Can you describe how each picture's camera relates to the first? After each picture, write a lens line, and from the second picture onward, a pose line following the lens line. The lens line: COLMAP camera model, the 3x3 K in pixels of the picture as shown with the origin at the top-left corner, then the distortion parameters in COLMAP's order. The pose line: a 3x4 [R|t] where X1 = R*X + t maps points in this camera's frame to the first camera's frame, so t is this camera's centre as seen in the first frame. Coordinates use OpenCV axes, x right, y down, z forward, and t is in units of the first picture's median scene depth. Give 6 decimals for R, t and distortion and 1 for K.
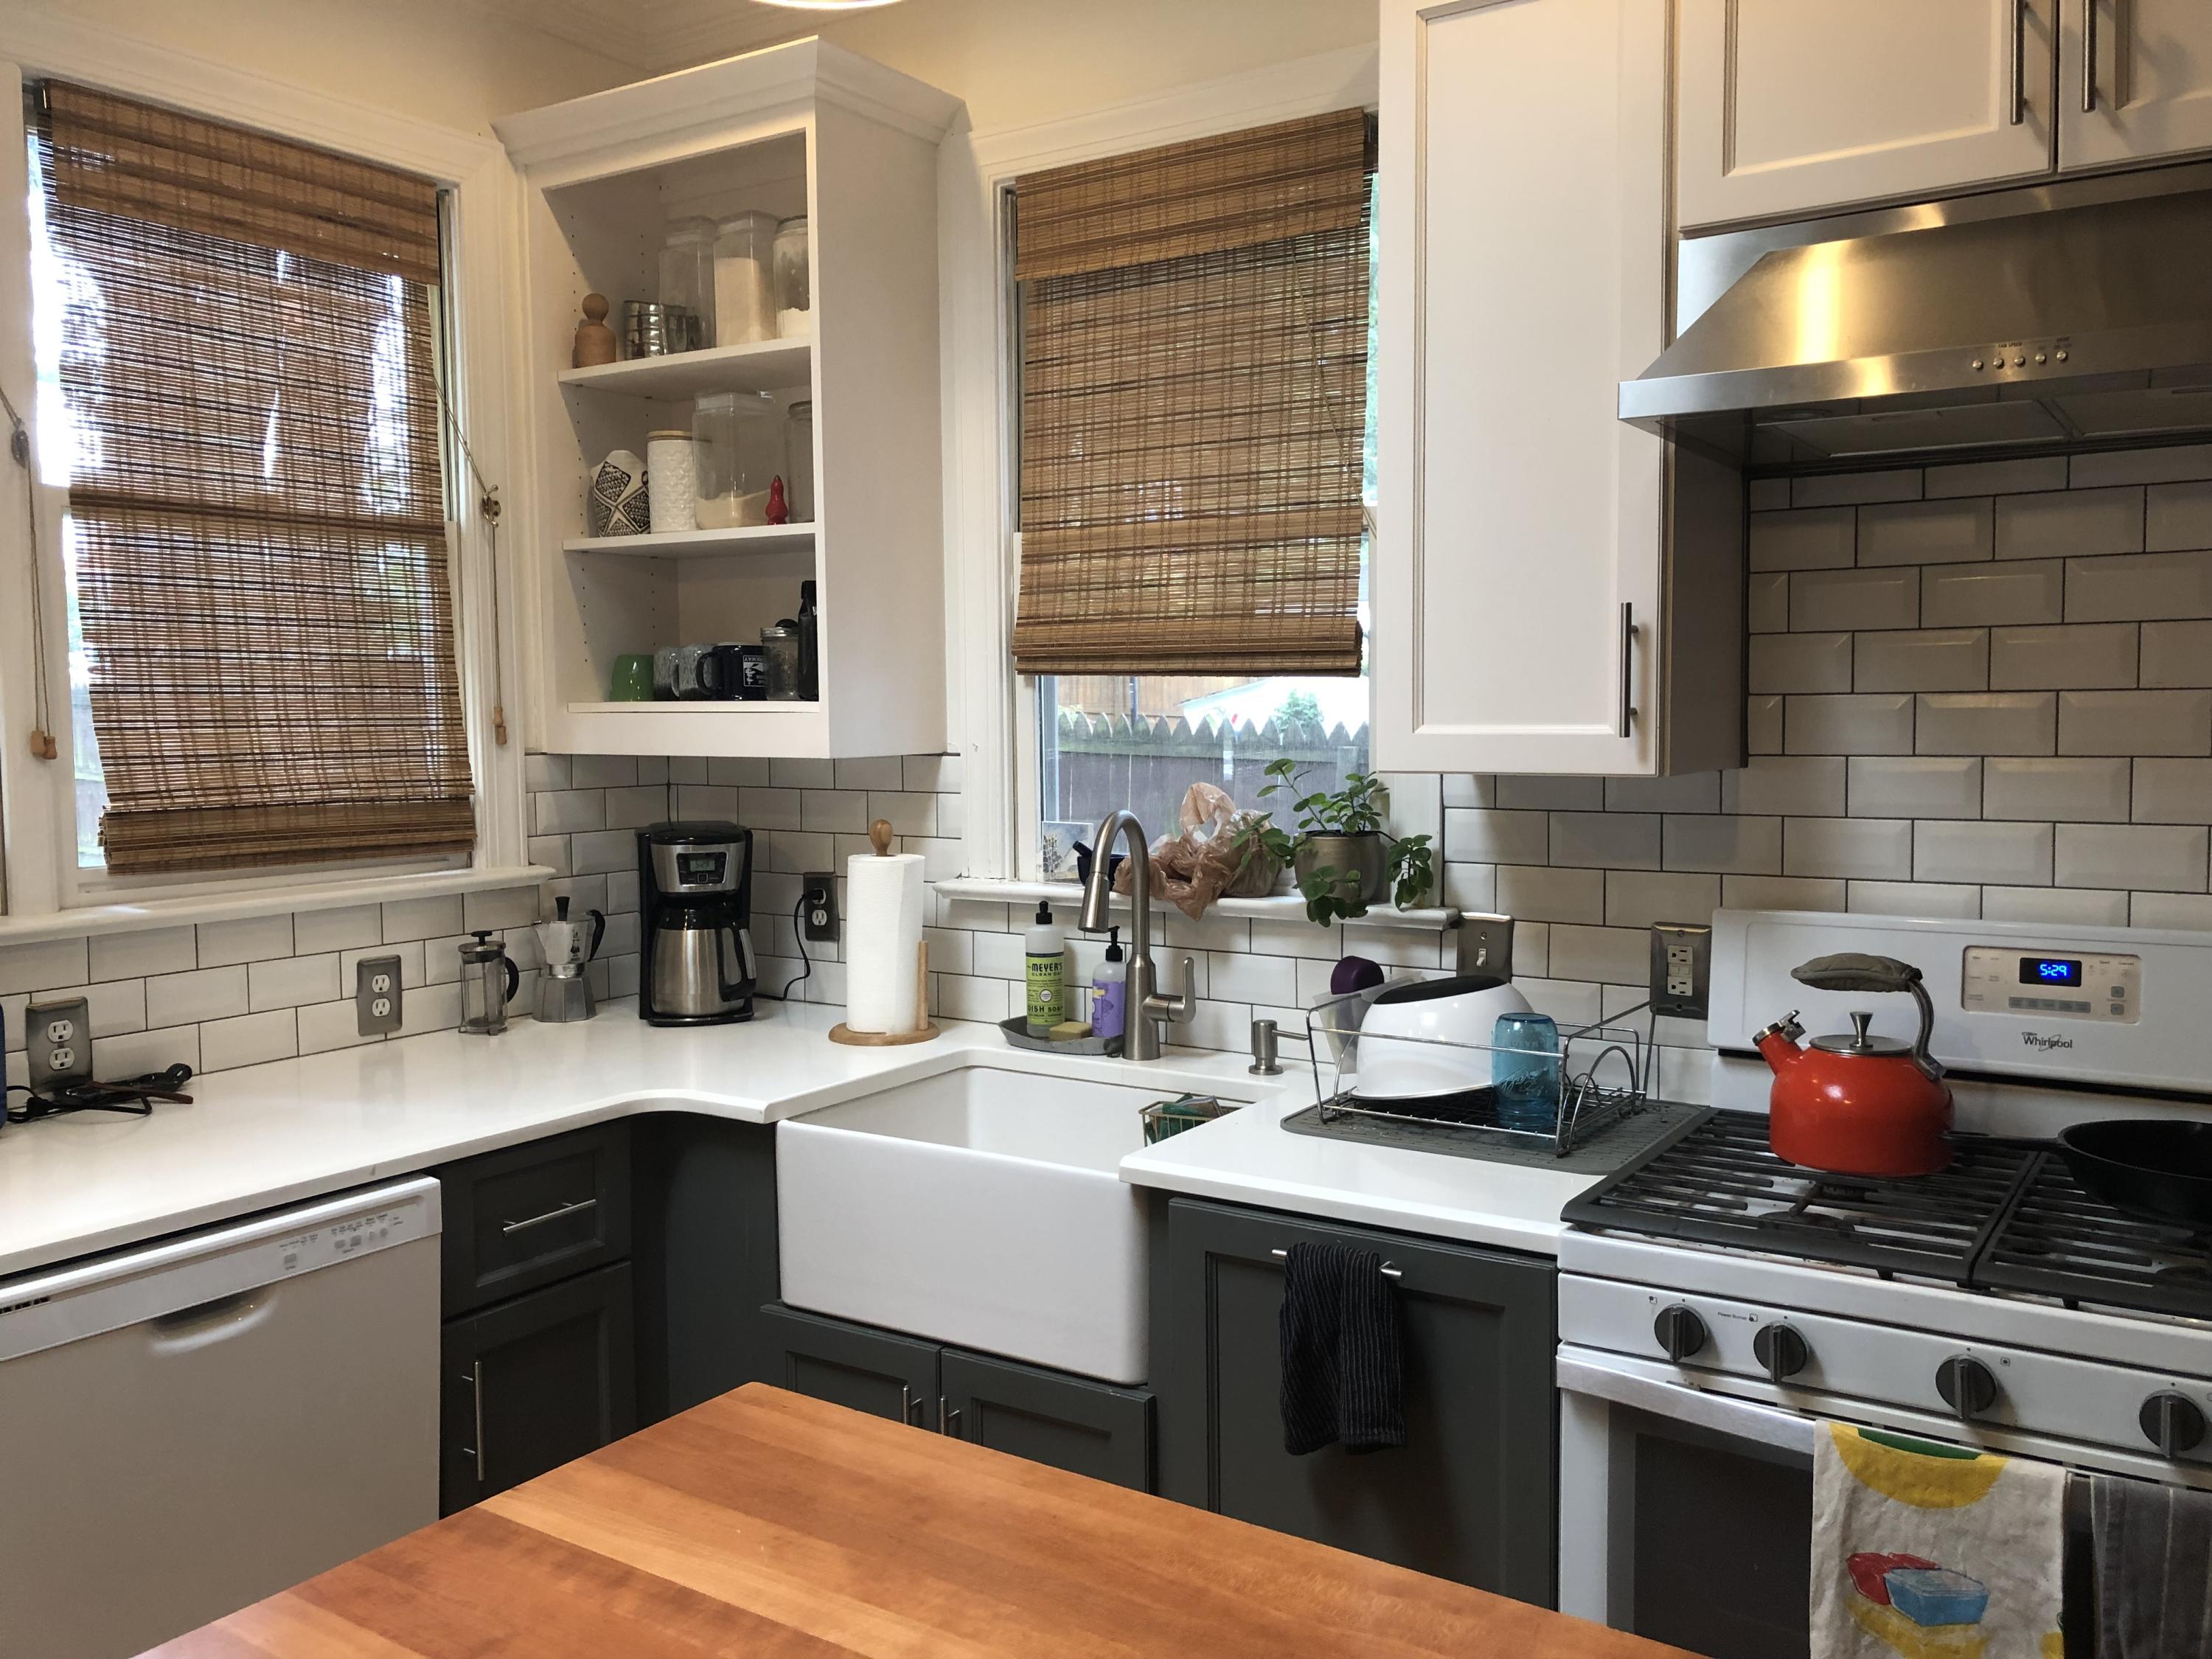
lens RADIAL K [[1810.1, 0, 1106.0], [0, 1810.1, 829.5], [0, 0, 1]] dist [0.114646, -0.183659]
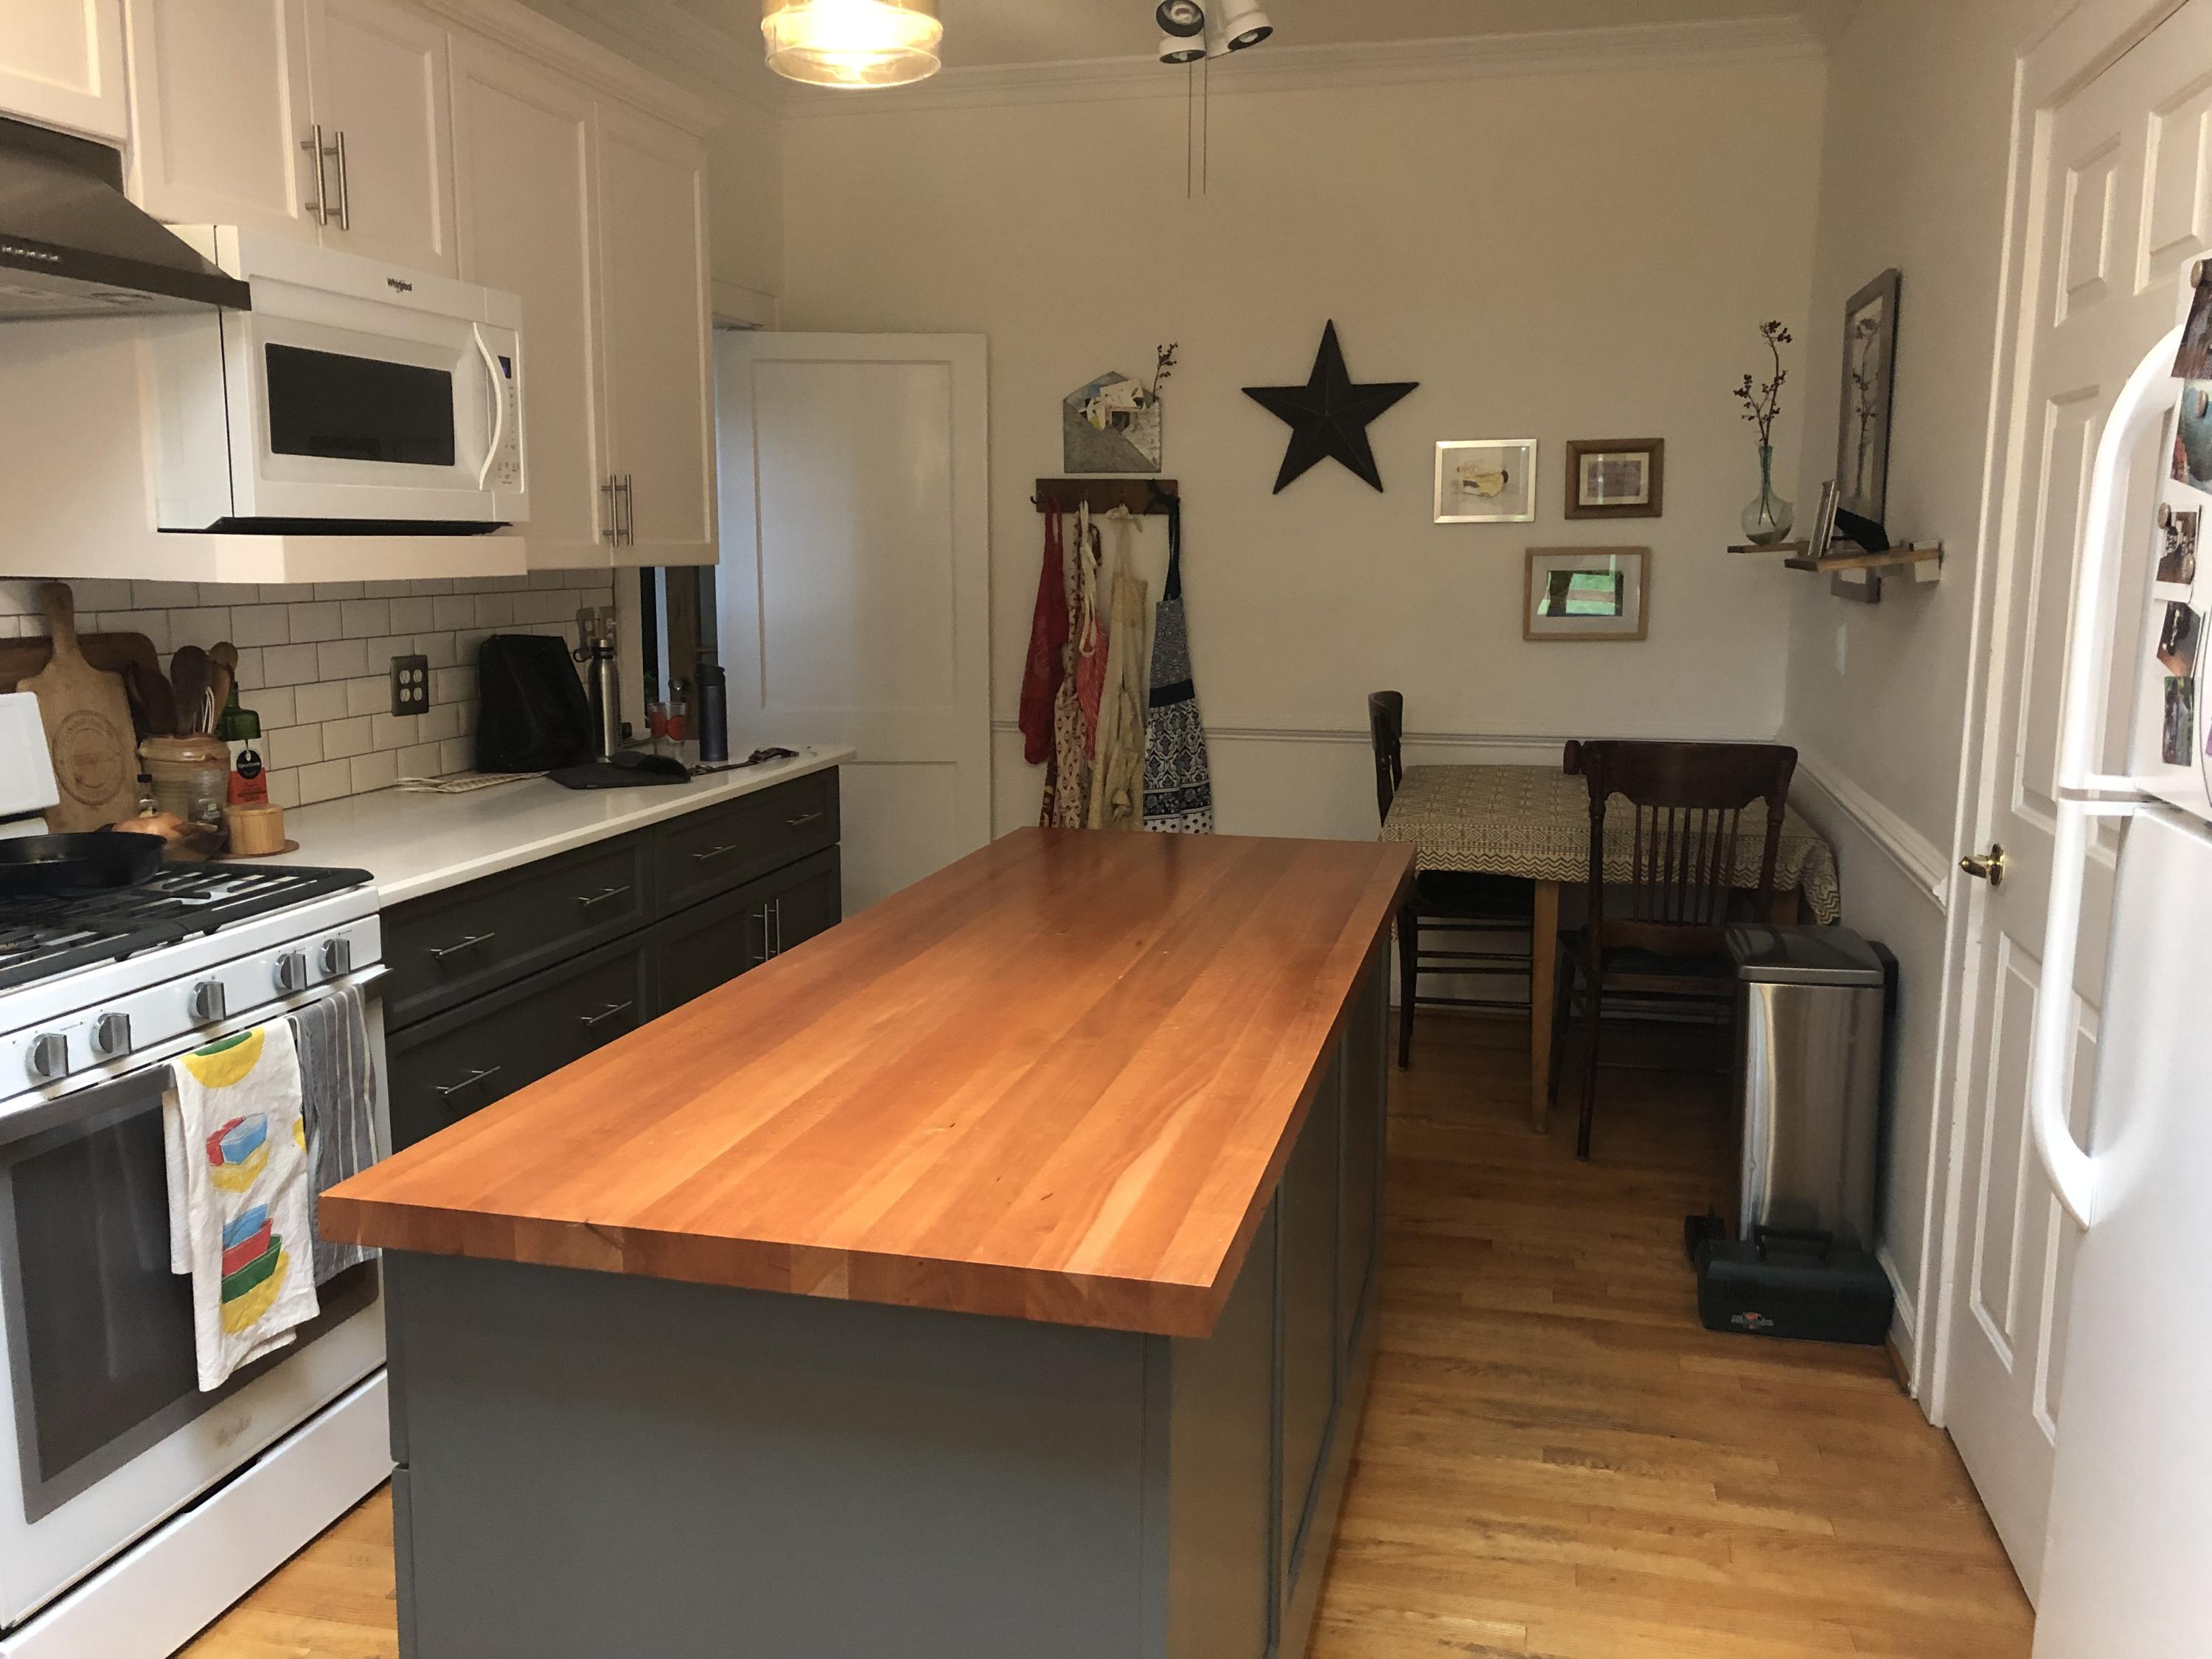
lens RADIAL K [[1810.1, 0, 1106.0], [0, 1810.1, 829.5], [0, 0, 1]] dist [0.114646, -0.183659]
pose [[-0.363026, -0.135788, 0.921832, -1.135215], [0.071515, 0.982346, 0.172865, -0.031071], [-0.929031, 0.128679, -0.346906, 0.851016]]
